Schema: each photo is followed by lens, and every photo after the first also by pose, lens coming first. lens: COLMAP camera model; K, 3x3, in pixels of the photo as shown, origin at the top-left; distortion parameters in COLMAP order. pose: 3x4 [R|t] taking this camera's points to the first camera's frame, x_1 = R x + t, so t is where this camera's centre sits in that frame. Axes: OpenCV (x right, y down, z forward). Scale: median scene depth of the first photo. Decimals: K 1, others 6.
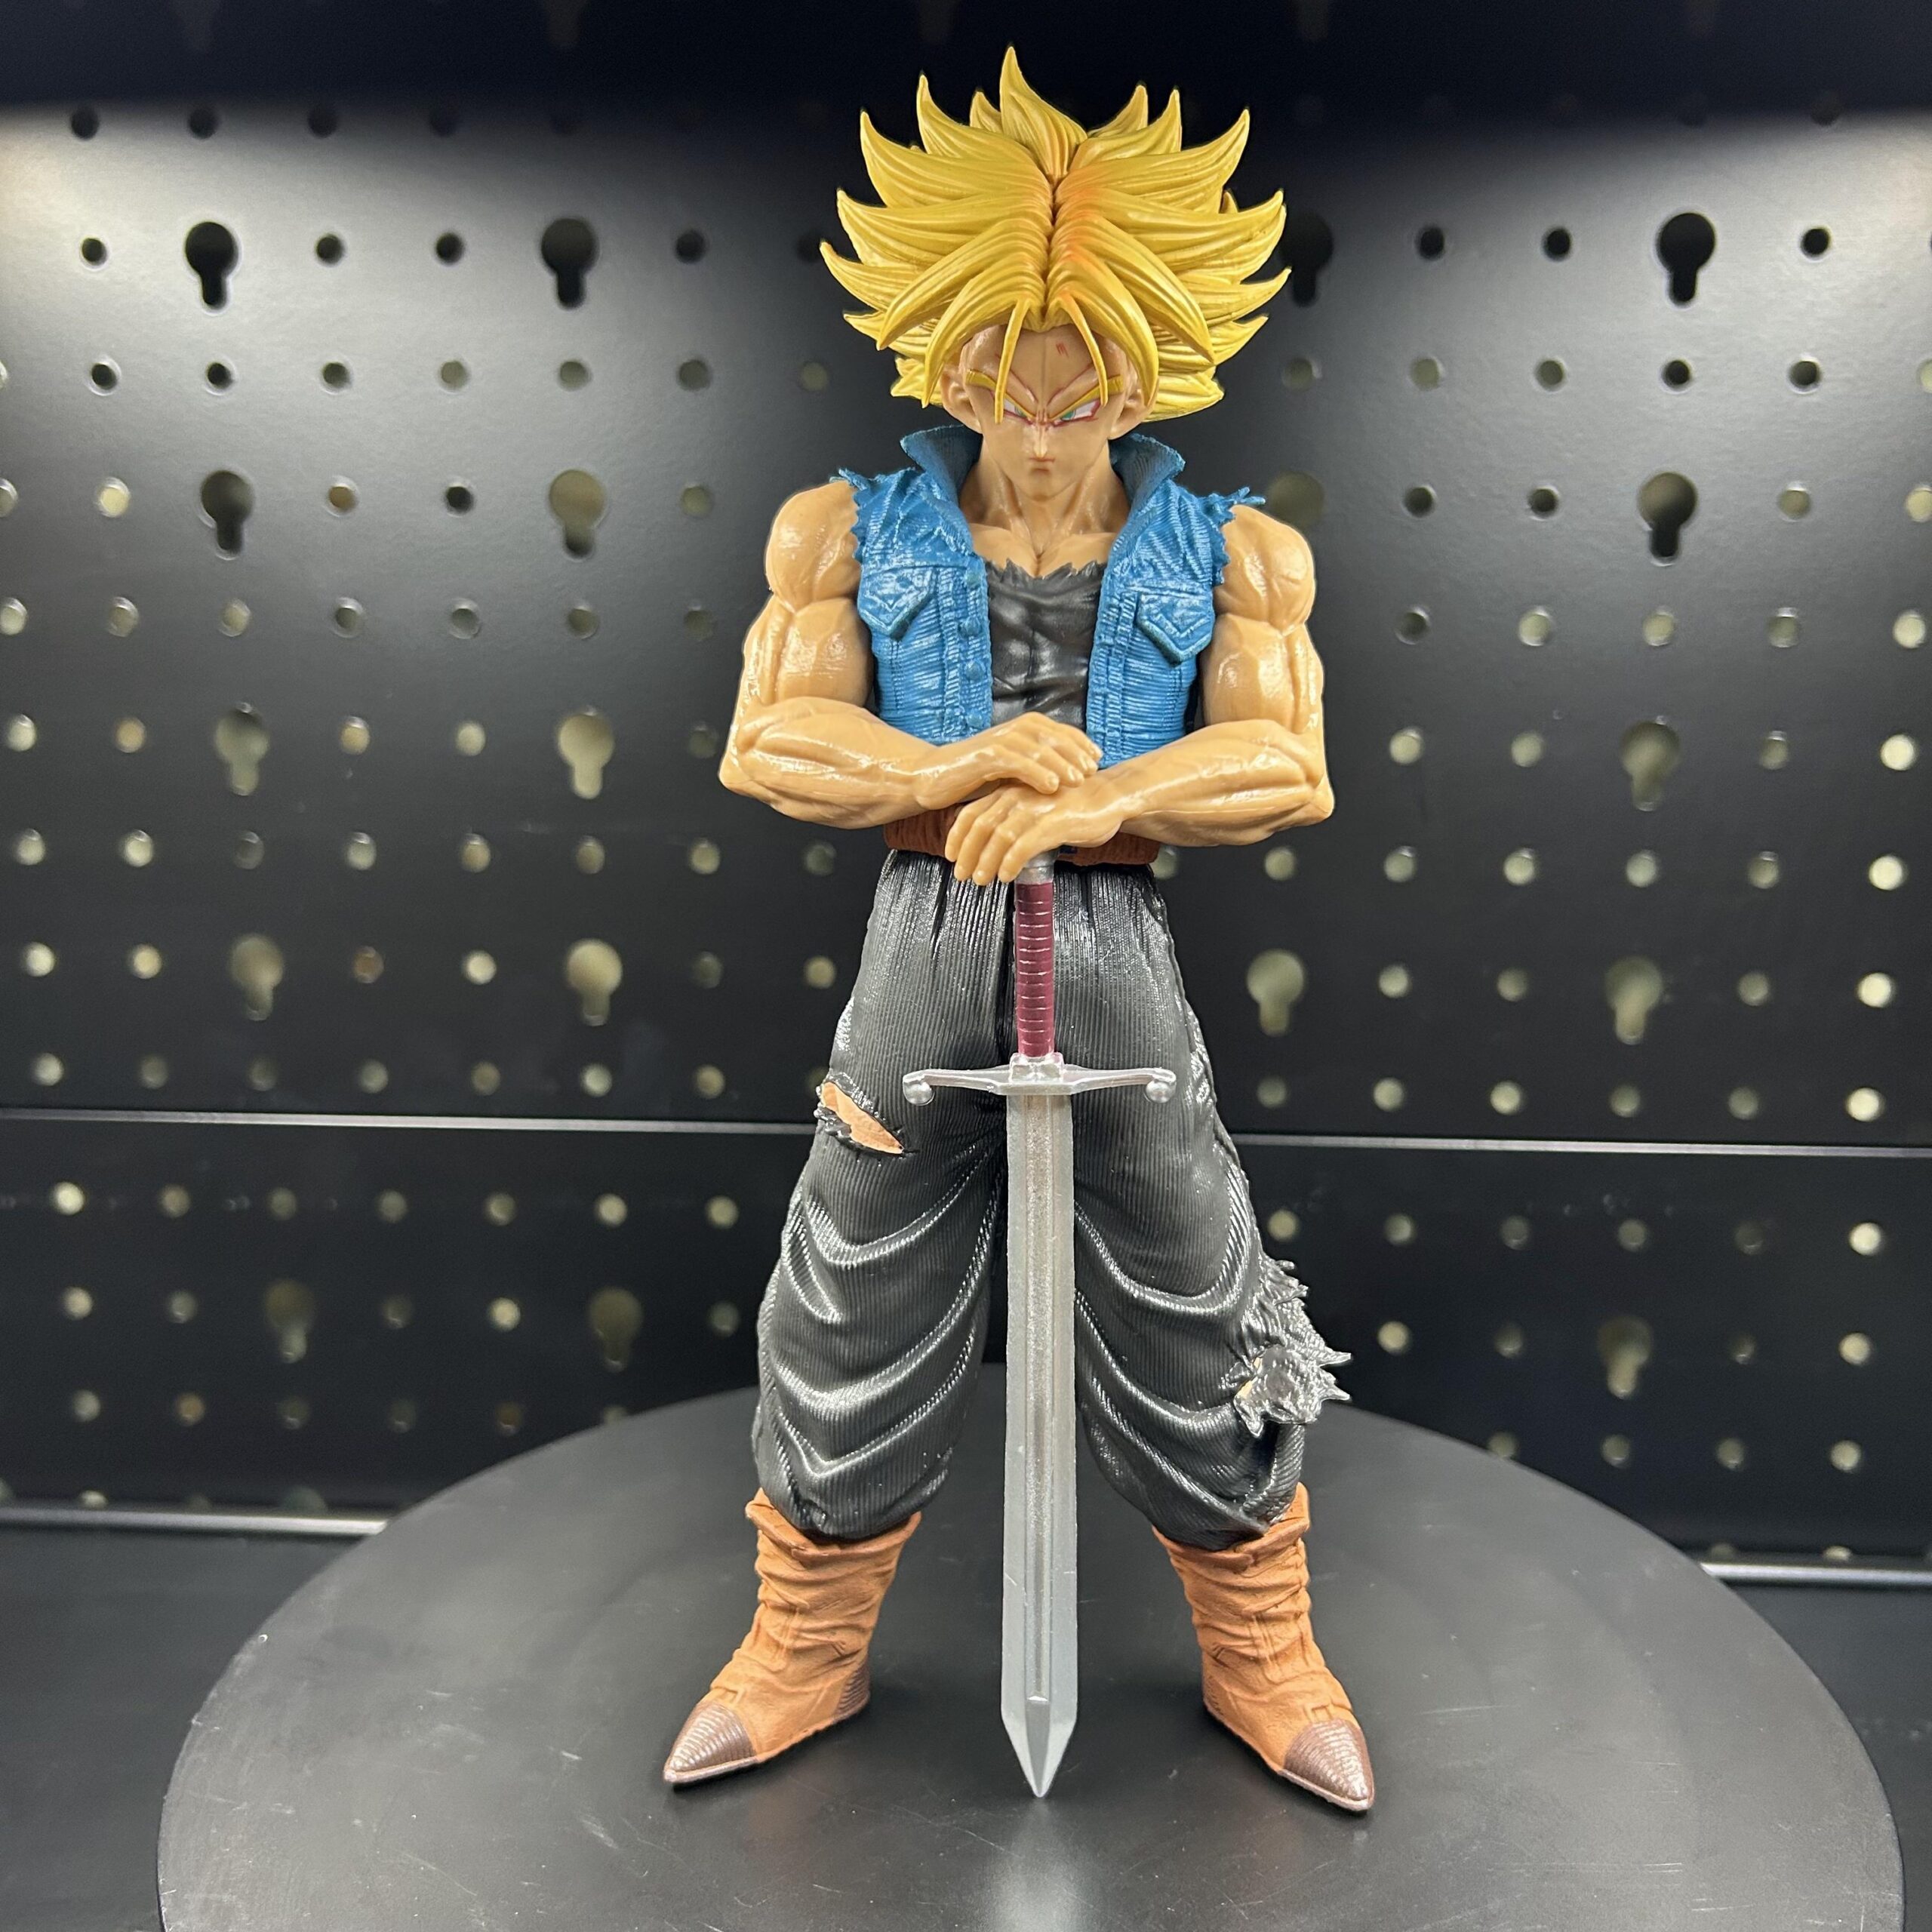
lens RADIAL K [[1957.3, 0, 948.5], [0, 1957.3, 967.7], [0, 0, 1]] dist [0.142329, -0.522867]
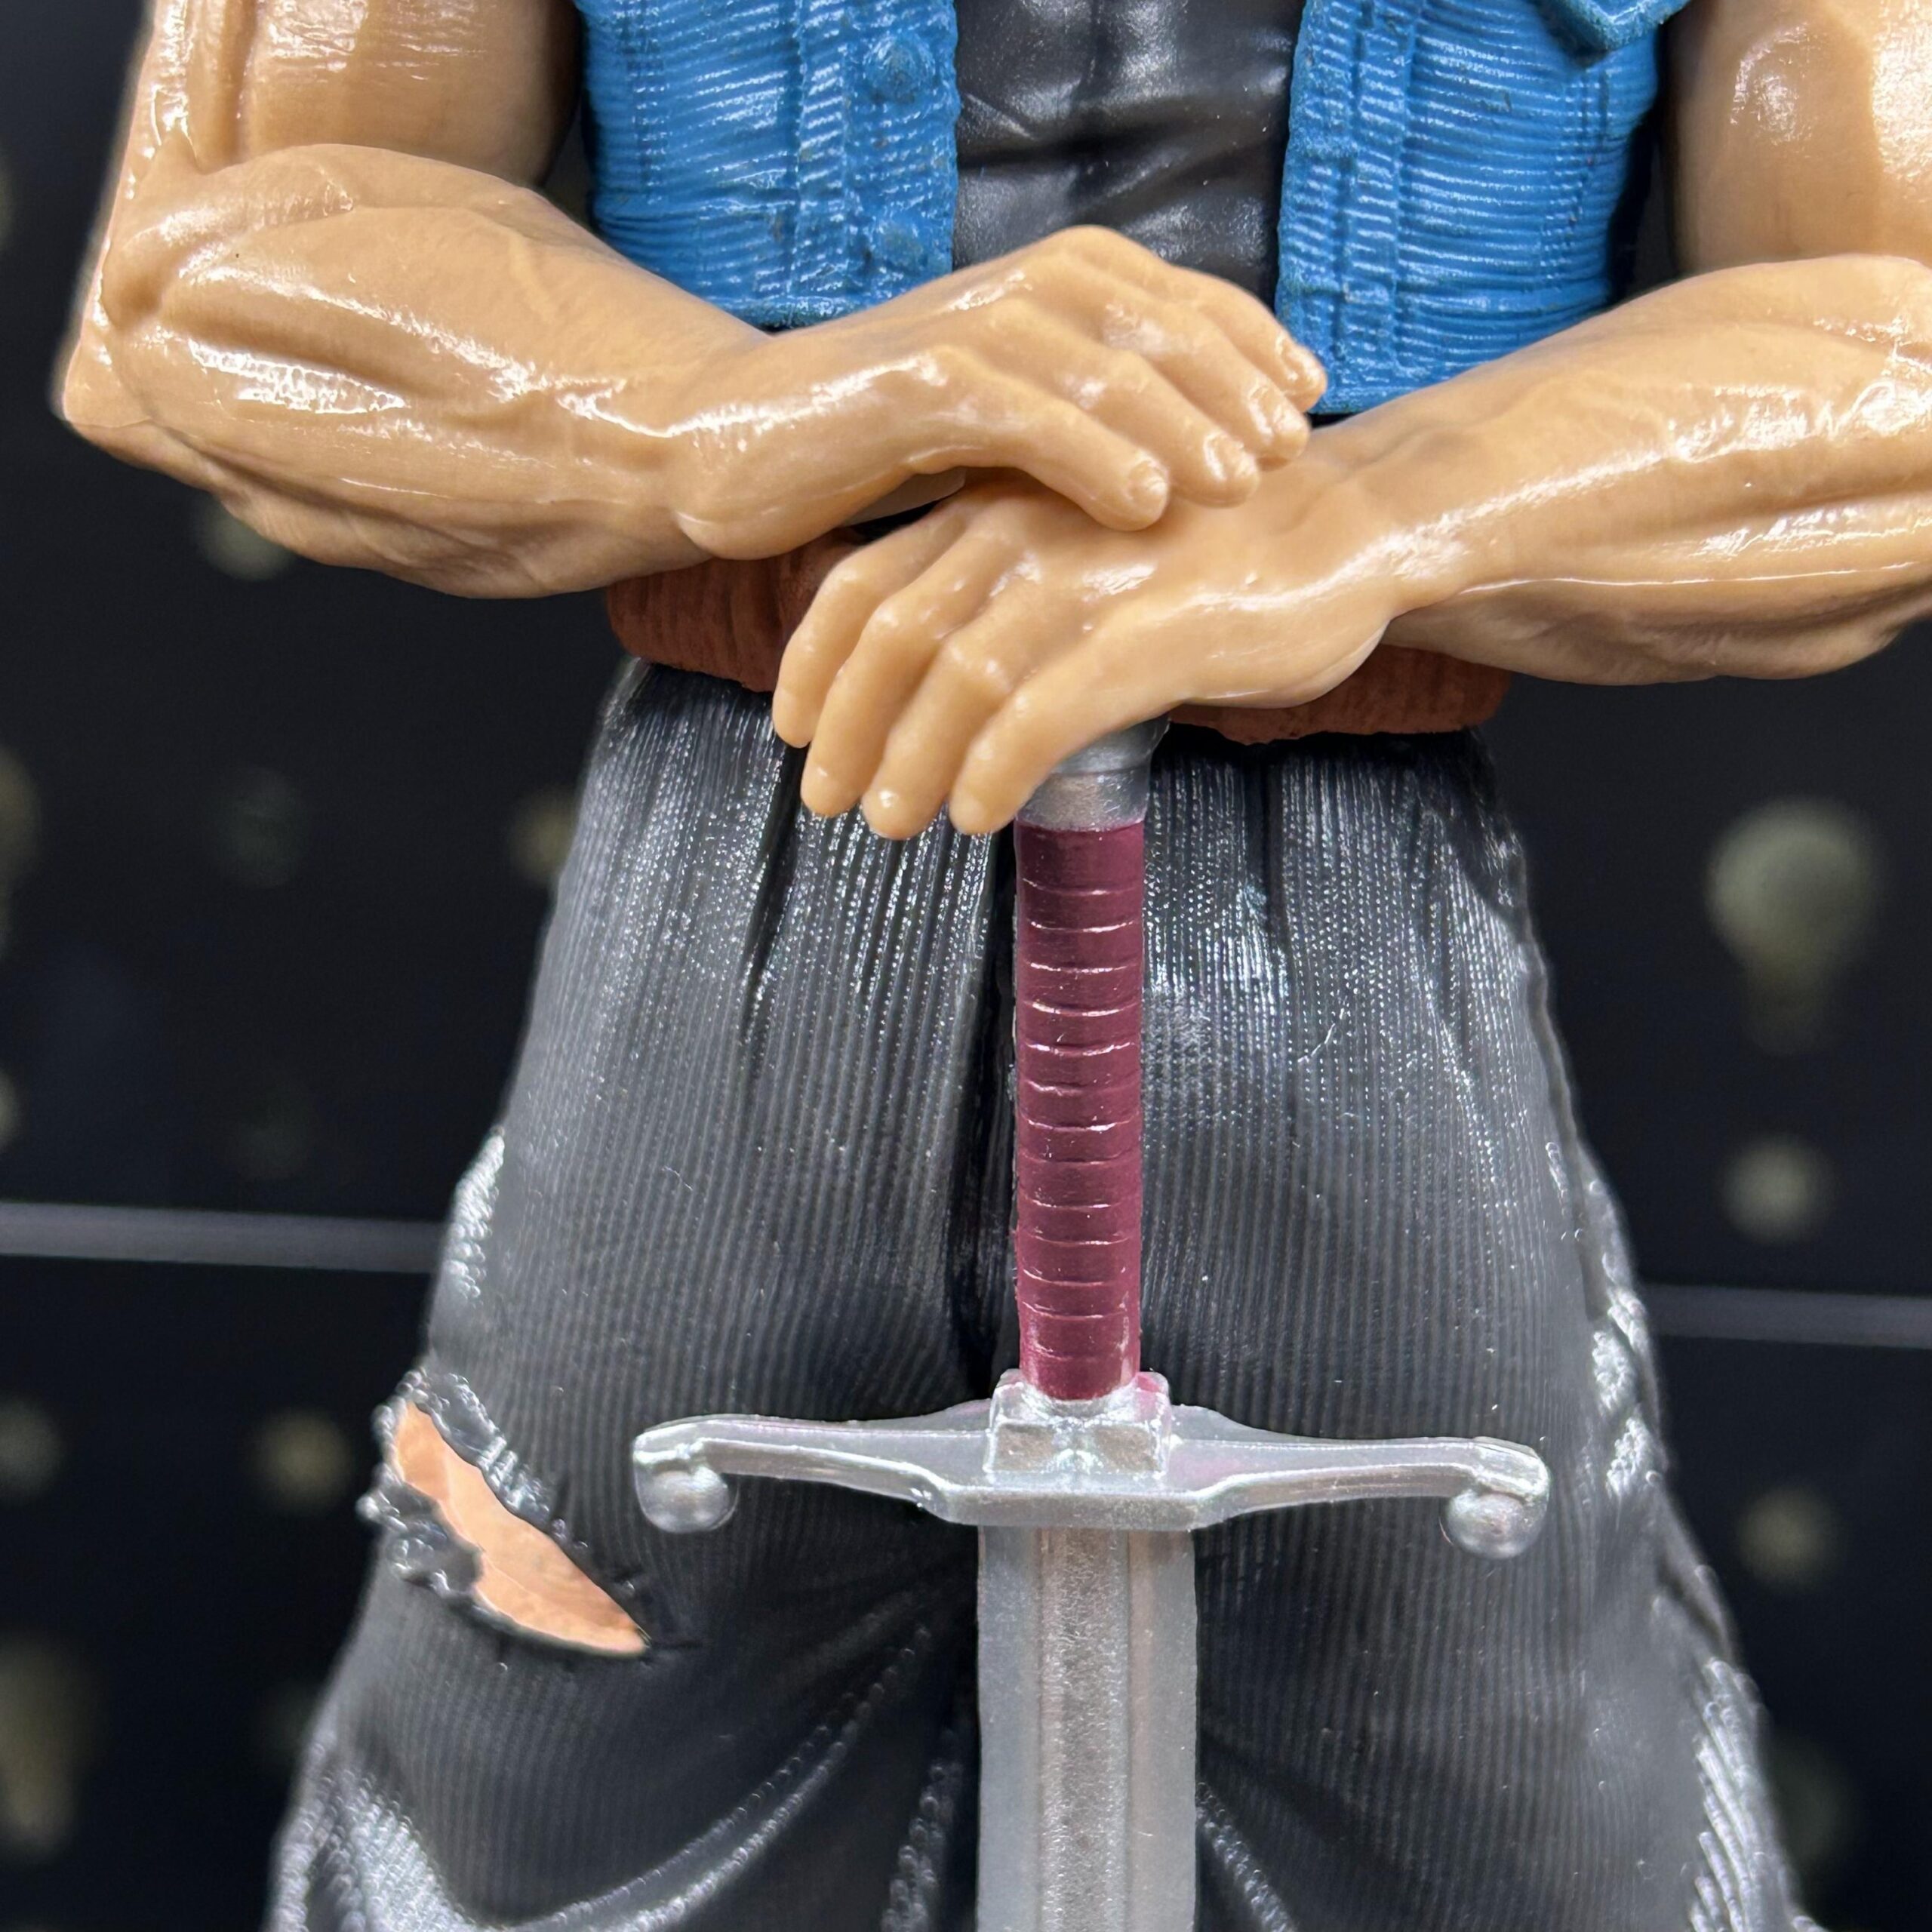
lens RADIAL K [[4039.8, 0, 966.0], [0, 4039.8, 966.0], [0, 0, 1]] dist [0.233788, -1.209708]
pose [[0.999677, 0.022523, -0.011803, 0.031469], [-0.021485, 0.996425, 0.081710, -0.064649], [0.013601, -0.081430, 0.996586, 0.366962]]
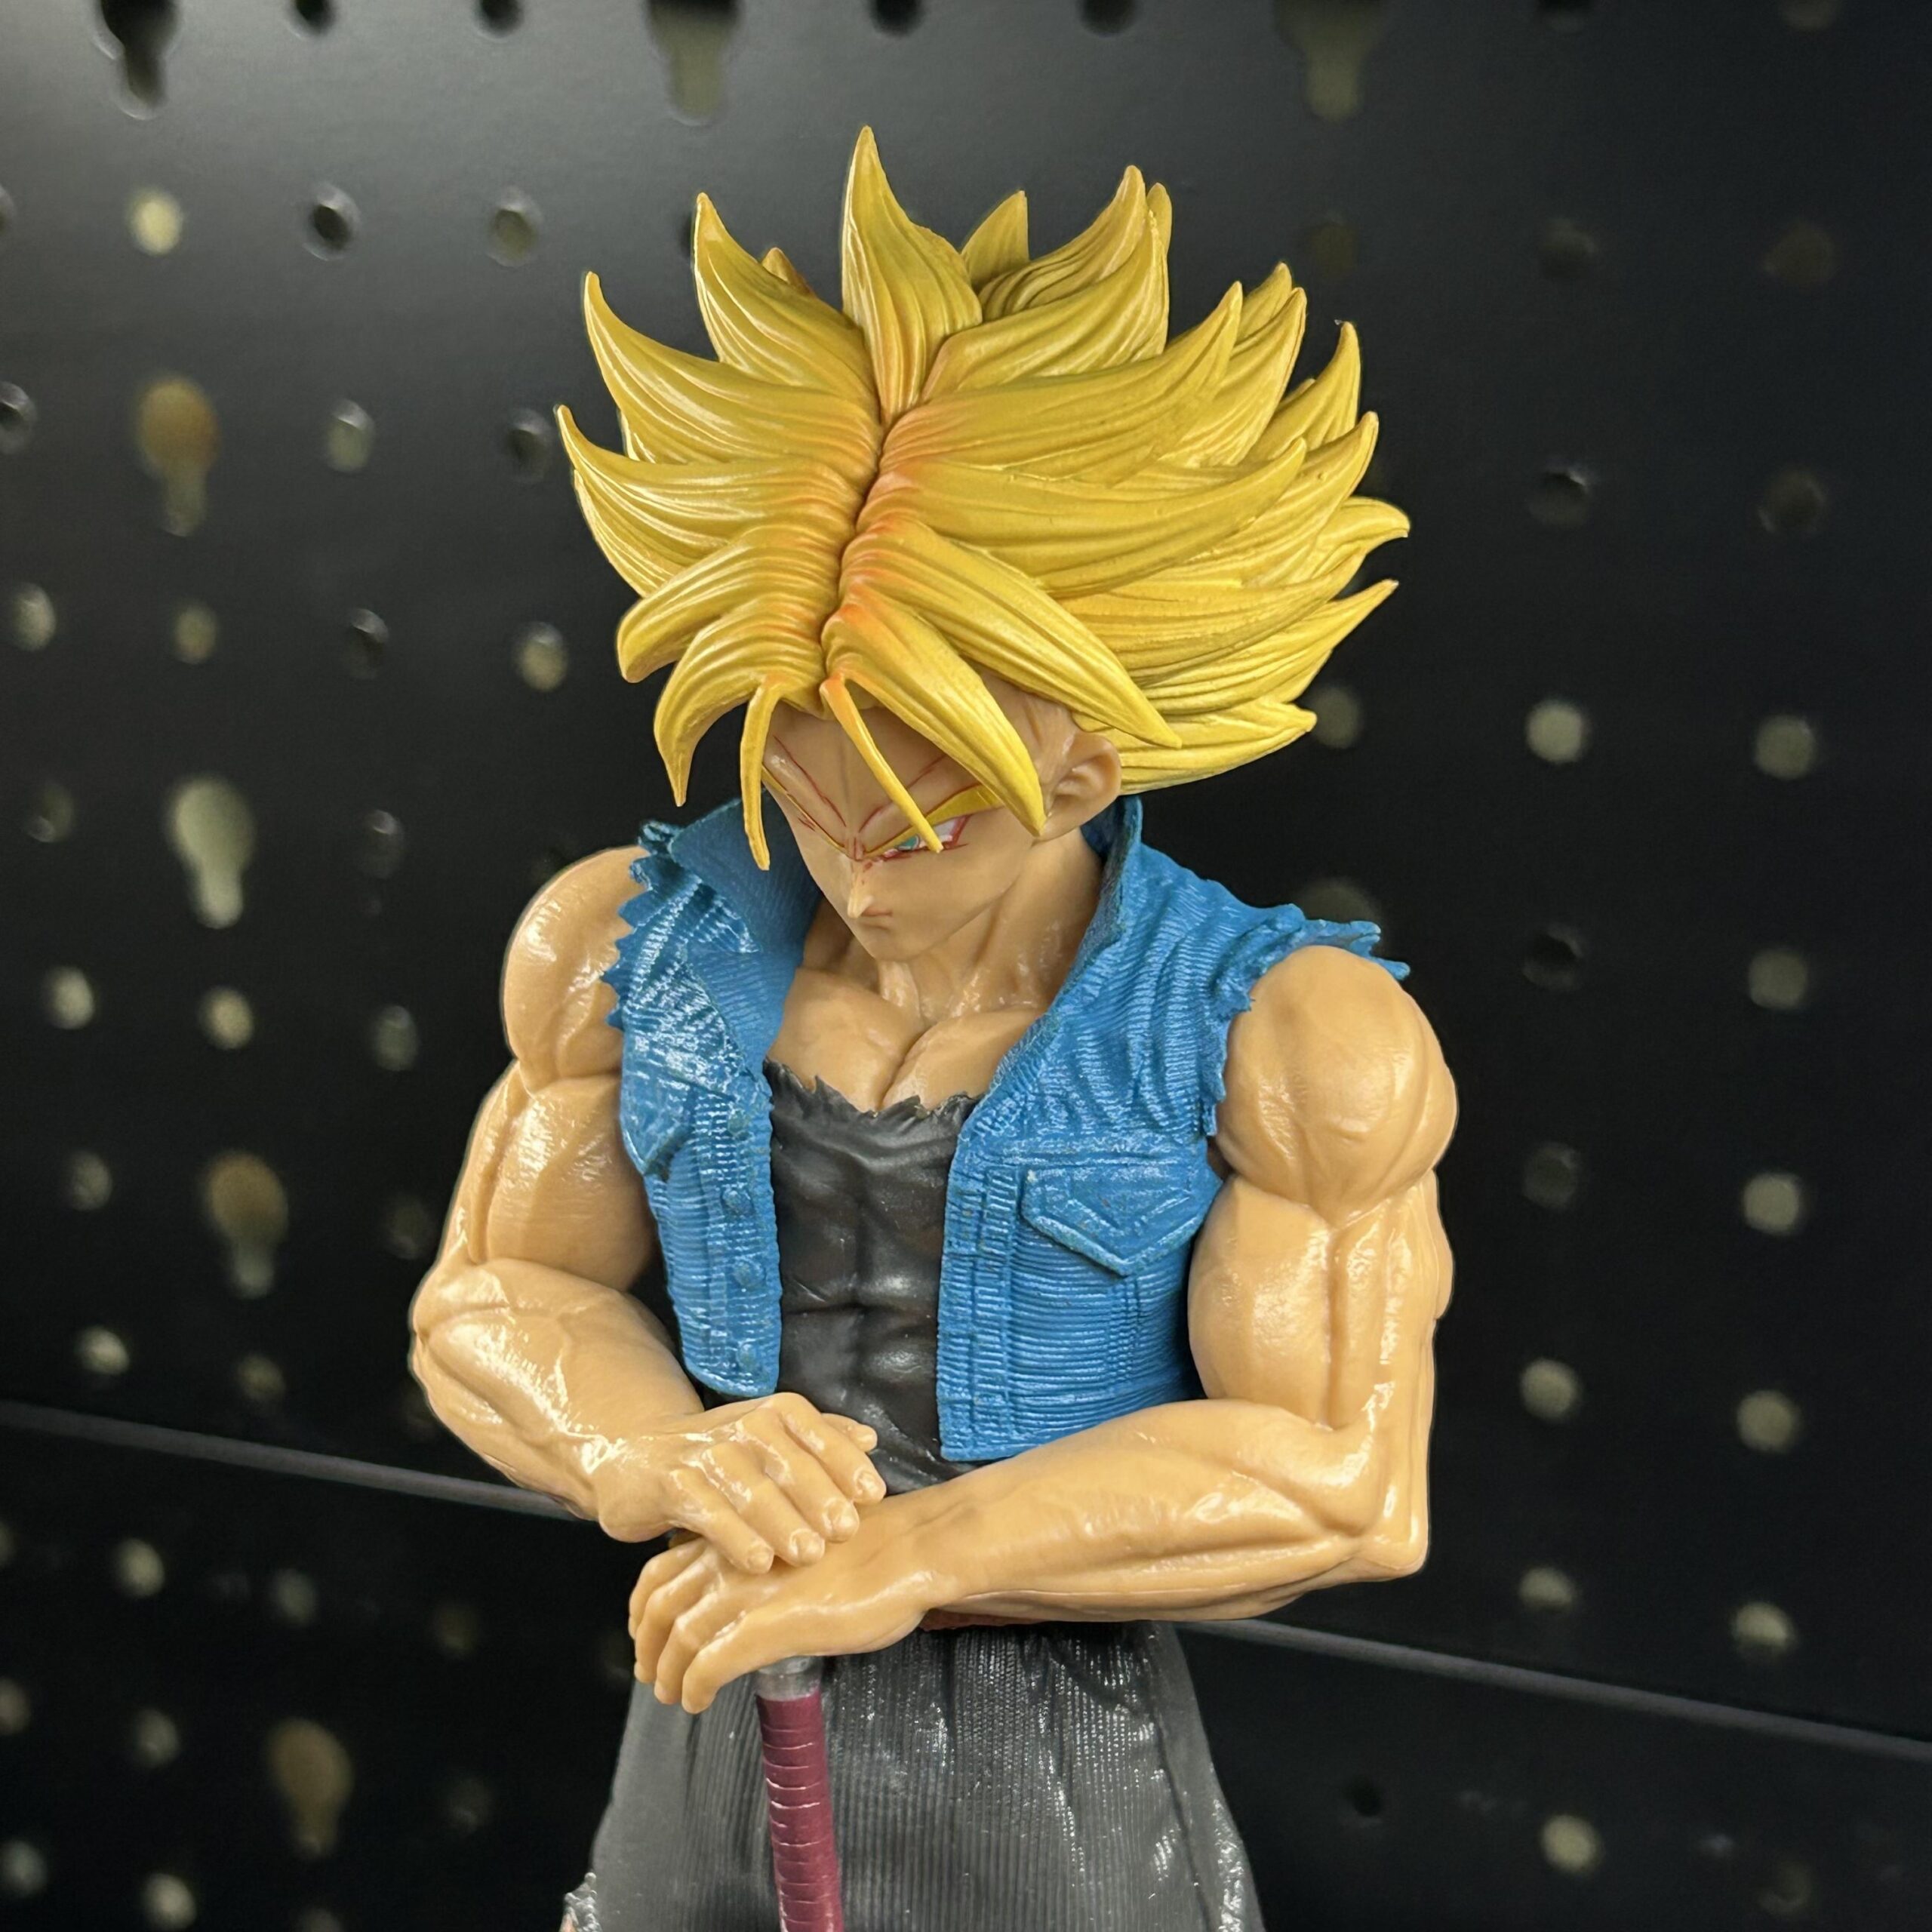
lens RADIAL K [[4039.8, 0, 966.0], [0, 4039.8, 966.0], [0, 0, 1]] dist [0.233788, -1.209708]
pose [[0.927618, 0.074440, -0.366039, 0.460098], [-0.036229, 0.993251, 0.110180, -0.347454], [0.371770, -0.088943, 0.924054, -0.034422]]
